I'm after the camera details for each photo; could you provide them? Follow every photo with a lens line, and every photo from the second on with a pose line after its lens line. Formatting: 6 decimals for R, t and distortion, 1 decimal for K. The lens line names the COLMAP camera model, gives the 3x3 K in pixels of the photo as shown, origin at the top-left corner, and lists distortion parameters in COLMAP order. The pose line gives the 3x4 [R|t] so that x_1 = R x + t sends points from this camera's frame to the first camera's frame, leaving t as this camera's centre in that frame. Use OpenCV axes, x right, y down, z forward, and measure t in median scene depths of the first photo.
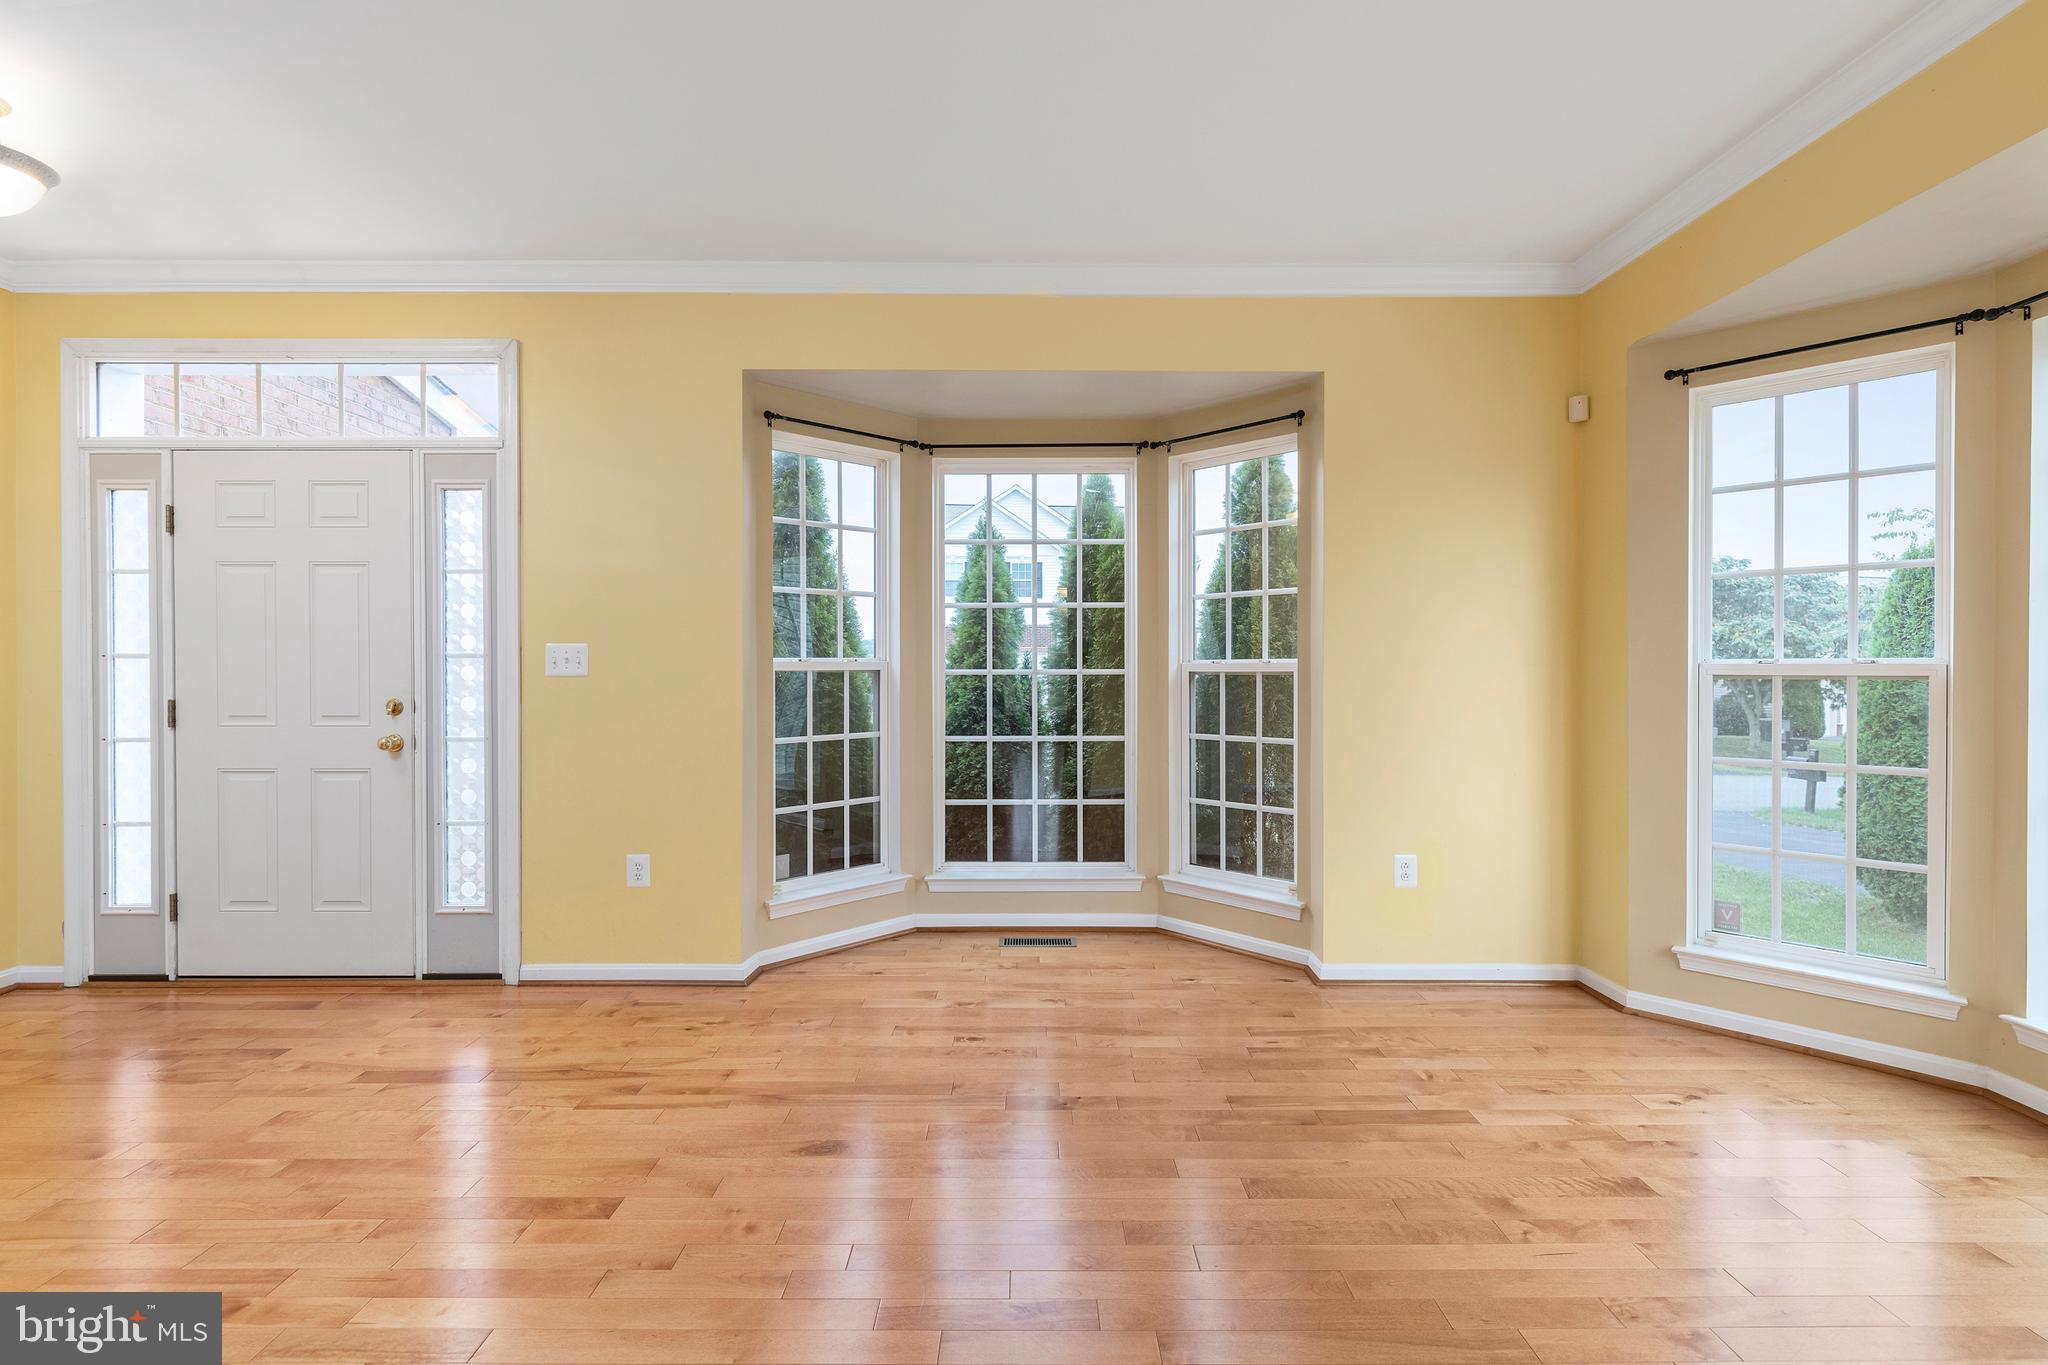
lens RADIAL K [[919.3, 0, 1031.9], [0, 919.3, 676.6], [0, 0, 1]] dist [-0.002409, 0.001473]
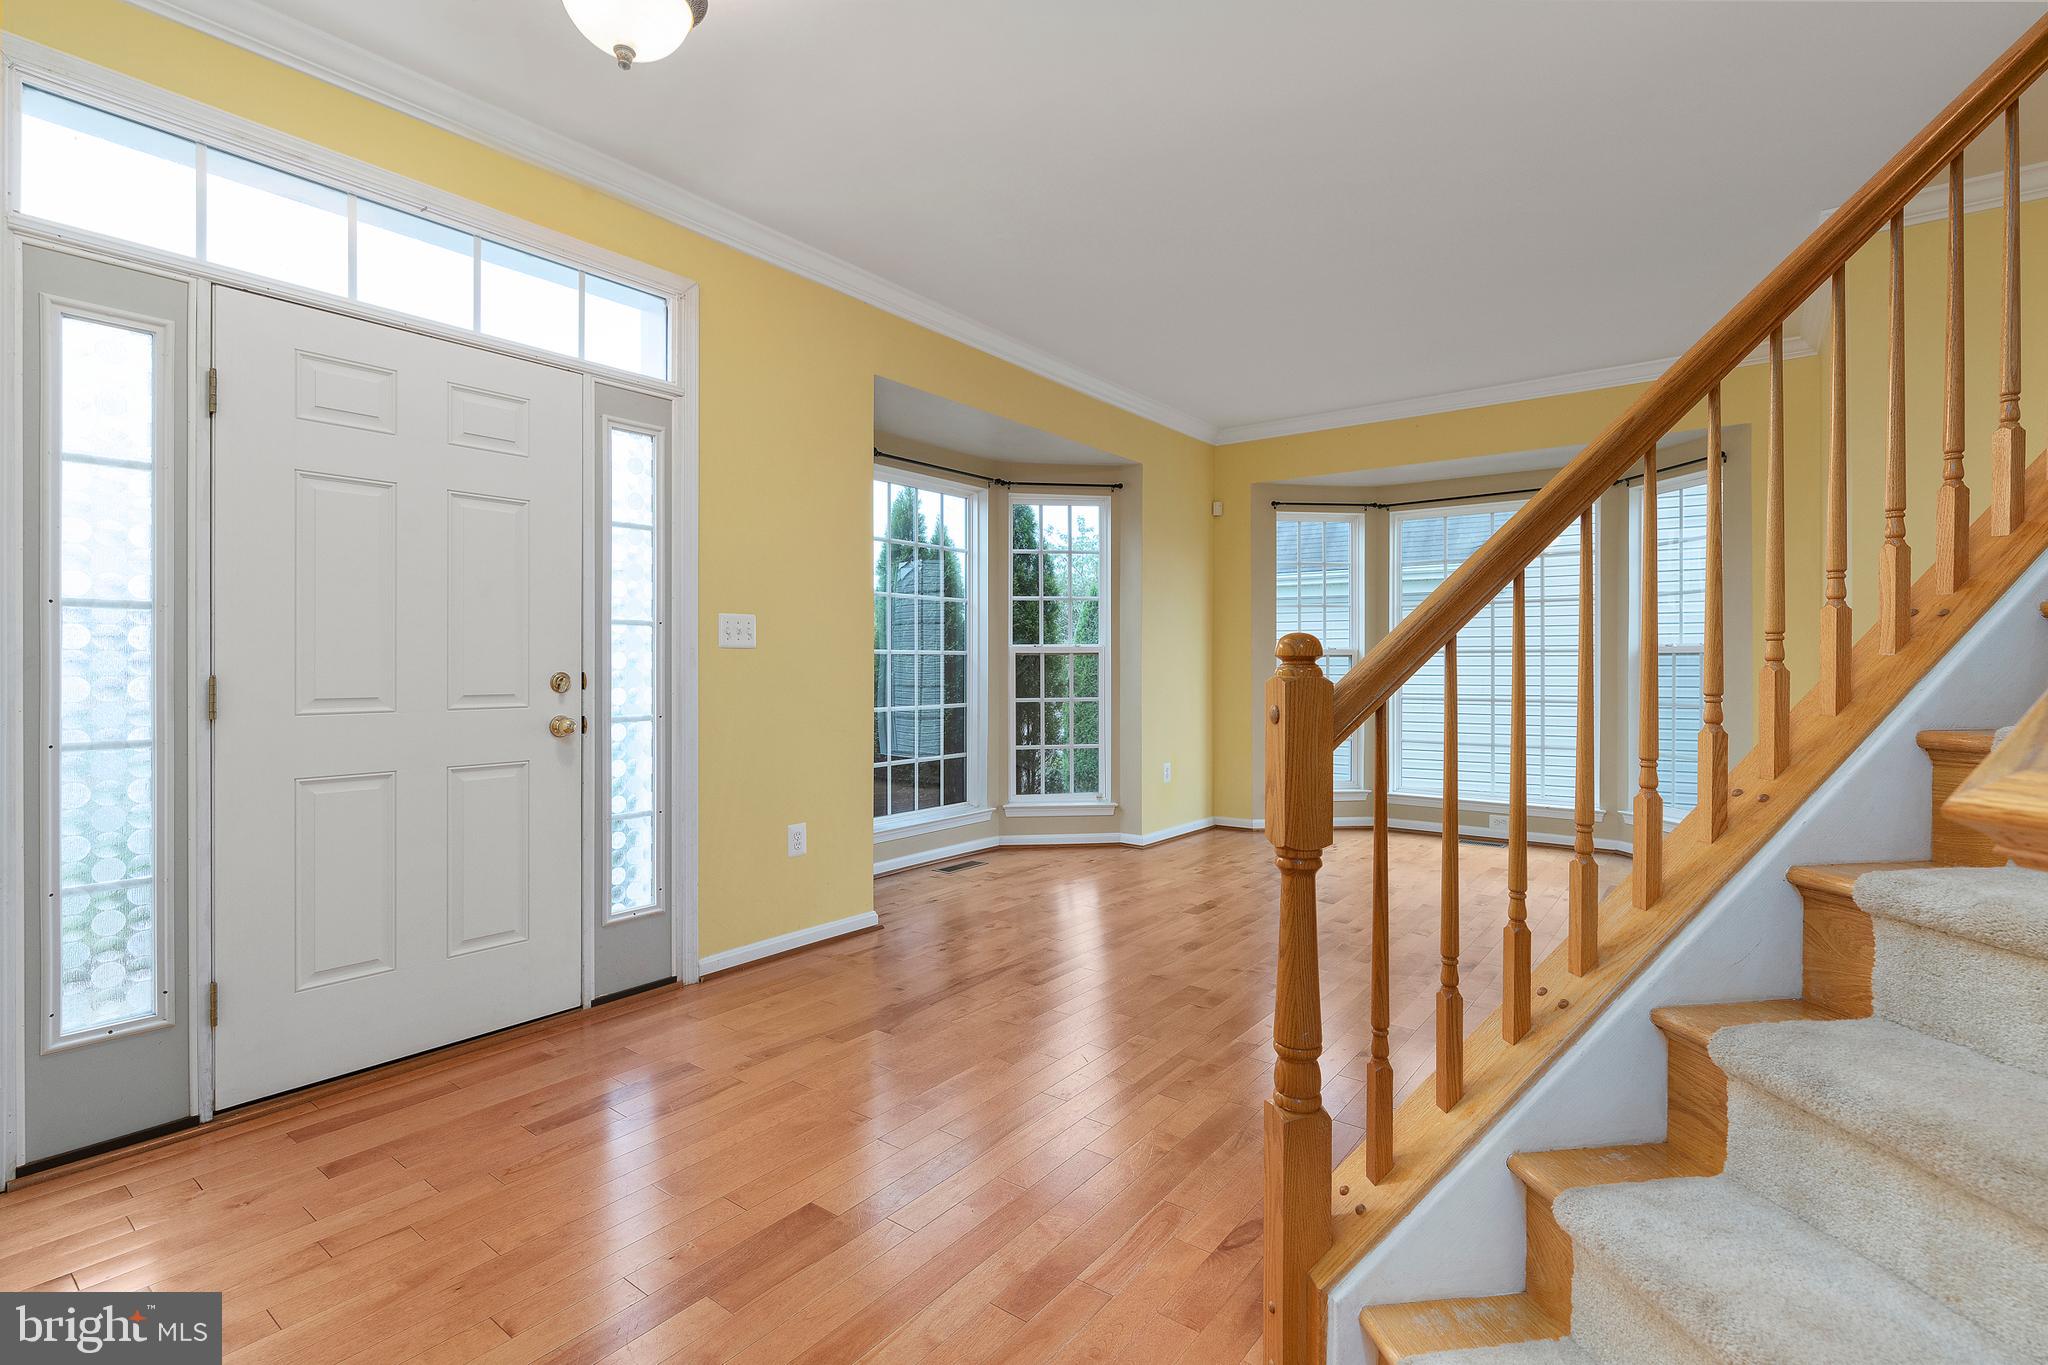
lens RADIAL K [[964.4, 0, 1038.6], [0, 964.4, 673.3], [0, 0, 1]] dist [-0.003858, -0.001664]
pose [[0.595317, -0.006787, 0.803463, -1.064555], [0.008274, 0.999963, 0.002316, 0.025230], [-0.803449, 0.005269, 0.595351, 0.140355]]
